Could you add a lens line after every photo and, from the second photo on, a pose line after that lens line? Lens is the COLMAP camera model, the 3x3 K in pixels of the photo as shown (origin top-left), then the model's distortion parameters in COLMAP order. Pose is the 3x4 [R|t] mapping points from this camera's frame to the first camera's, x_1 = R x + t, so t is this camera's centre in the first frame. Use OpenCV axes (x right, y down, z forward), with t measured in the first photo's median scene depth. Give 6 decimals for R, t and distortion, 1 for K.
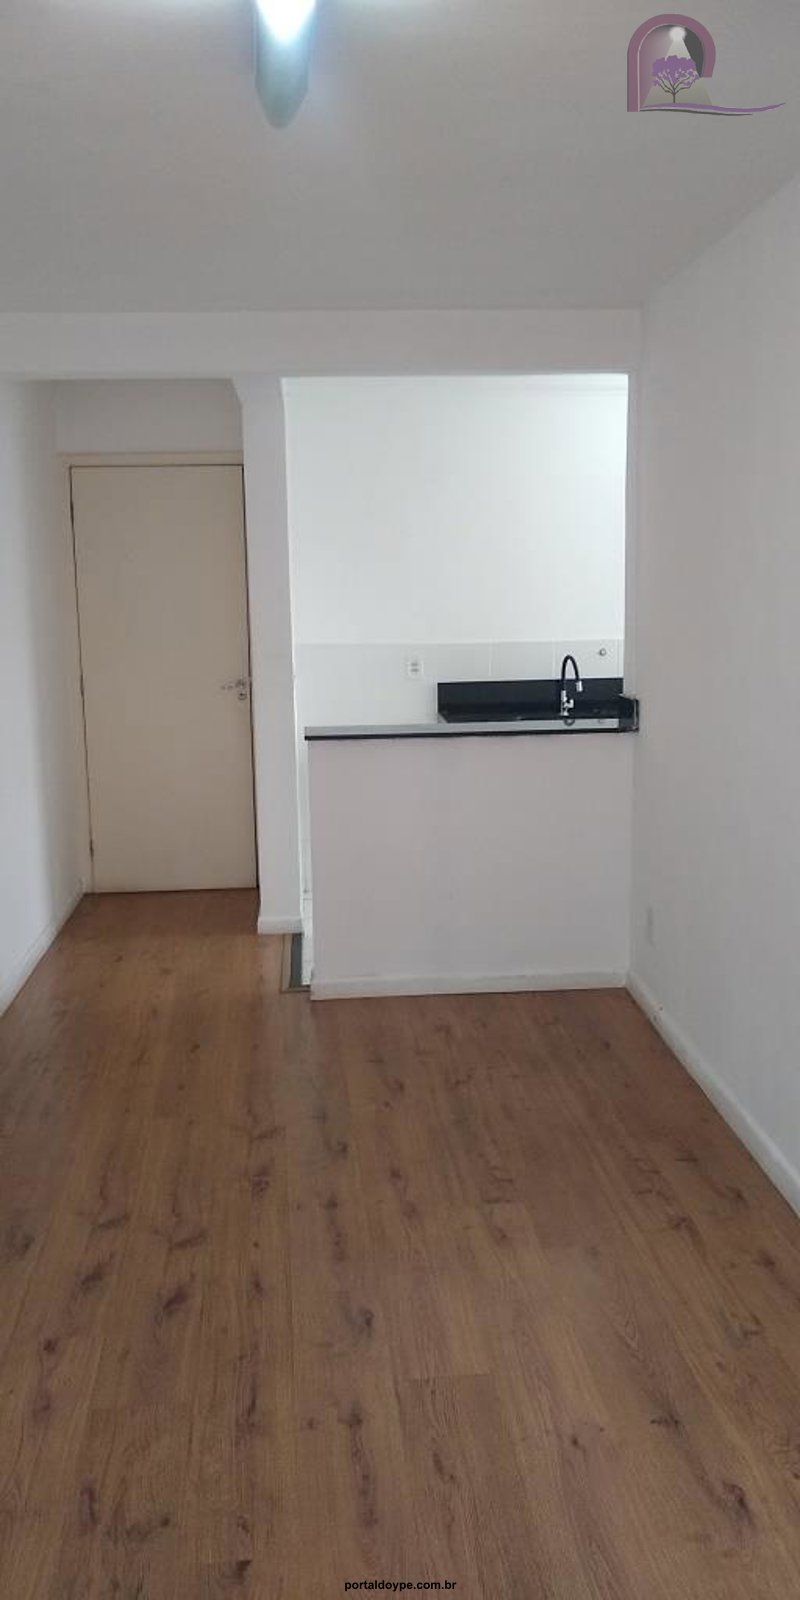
lens RADIAL K [[1264.5, 0, 388.4], [0, 1264.5, 807.8], [0, 0, 1]] dist [-0.003014, -0.006660]
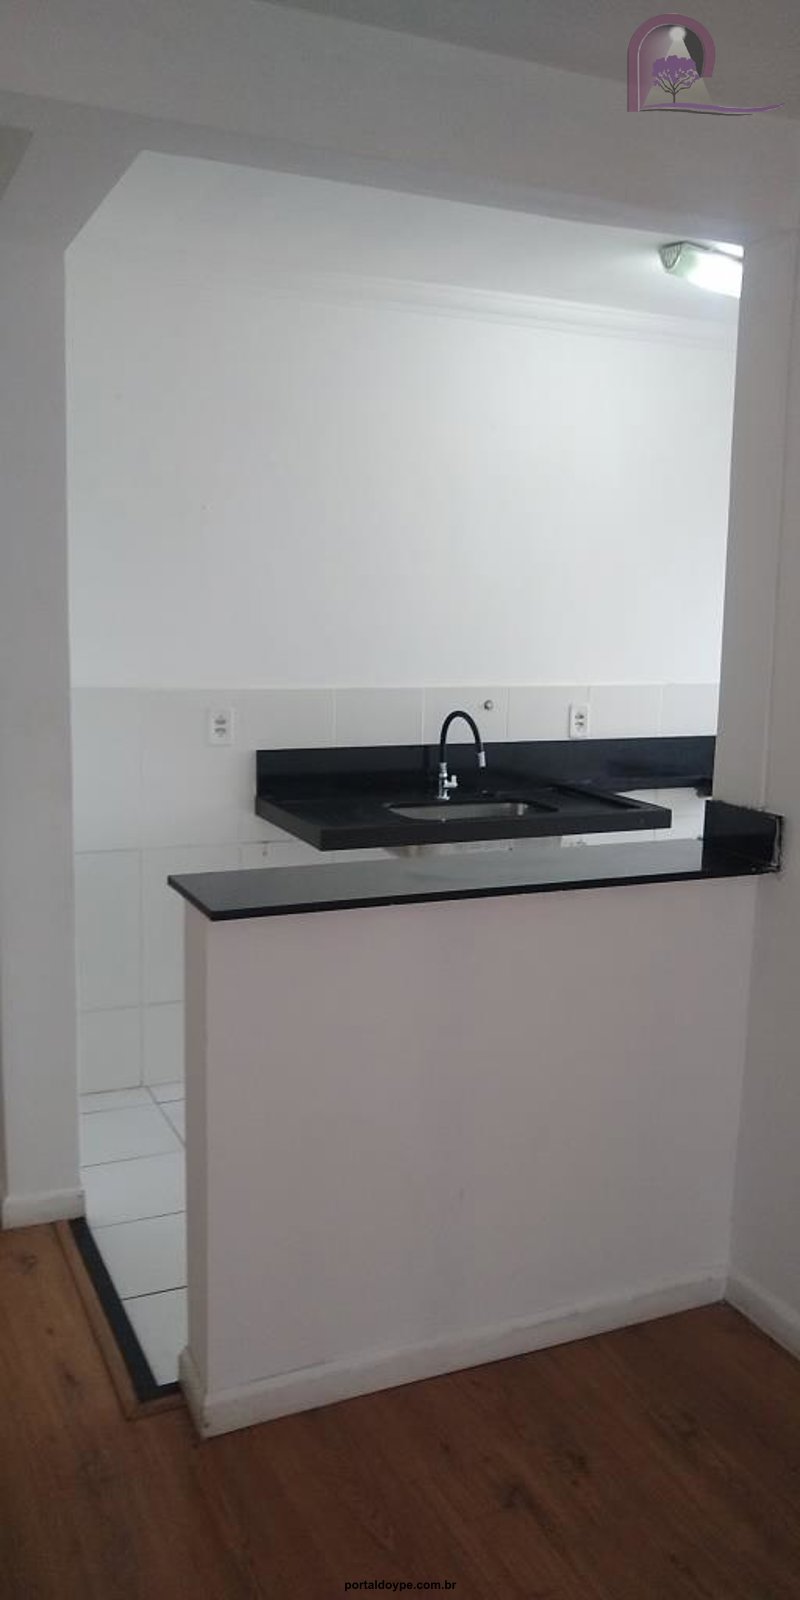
lens RADIAL K [[1264.5, 0, 382.6], [0, 1264.5, 850.6], [0, 0, 1]] dist [-0.003014, -0.006660]
pose [[0.936160, -0.032996, 0.350024, -0.123722], [0.024004, 0.999262, 0.029999, -0.068187], [-0.350755, -0.019681, 0.936260, 0.402429]]
